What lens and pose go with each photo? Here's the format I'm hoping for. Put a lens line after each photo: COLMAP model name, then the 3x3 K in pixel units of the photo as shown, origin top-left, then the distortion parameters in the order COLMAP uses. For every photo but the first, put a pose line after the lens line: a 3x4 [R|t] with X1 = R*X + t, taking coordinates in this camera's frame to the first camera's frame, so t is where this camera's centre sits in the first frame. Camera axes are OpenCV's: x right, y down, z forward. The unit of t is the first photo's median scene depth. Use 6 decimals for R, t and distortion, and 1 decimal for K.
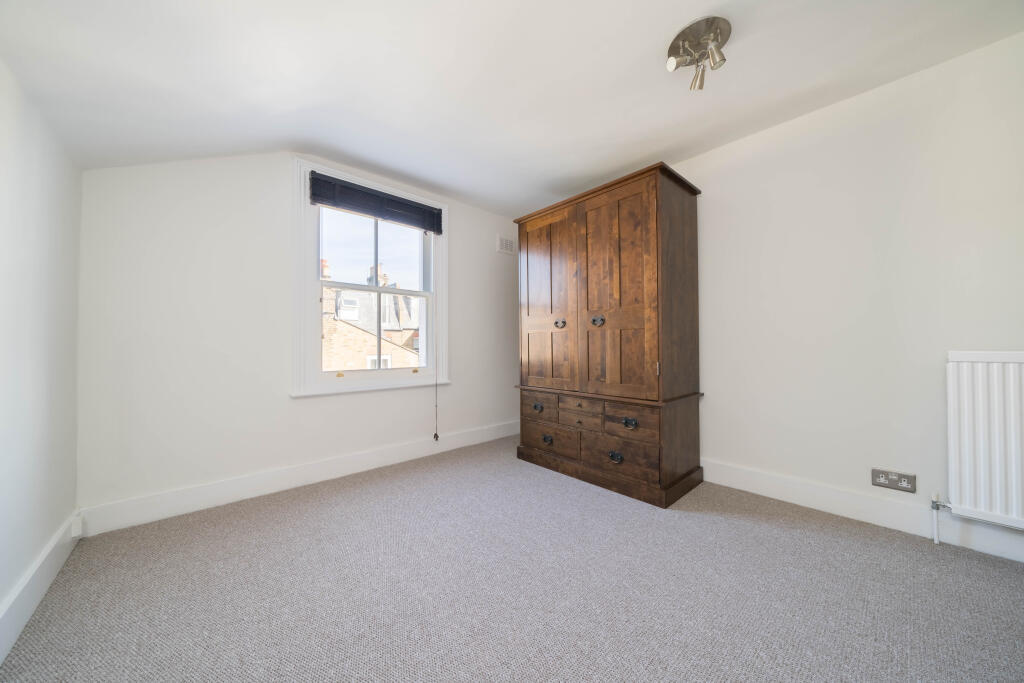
lens RADIAL K [[350.6, 0, 512.0], [0, 350.6, 341.5], [0, 0, 1]] dist [-0.000448, -0.000026]
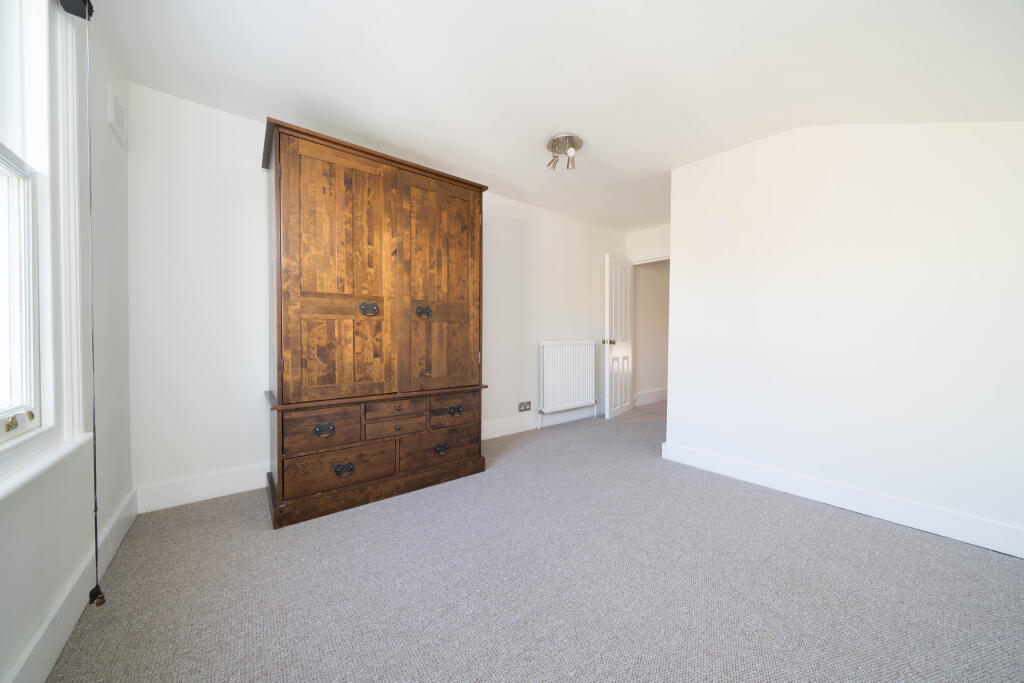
lens RADIAL K [[350.6, 0, 512.0], [0, 350.6, 341.5], [0, 0, 1]] dist [-0.000448, -0.000026]
pose [[0.074880, -0.010787, 0.997134, -0.672066], [-0.016075, 0.999798, 0.012023, 0.004889], [-0.997063, -0.016930, 0.074692, 0.704858]]
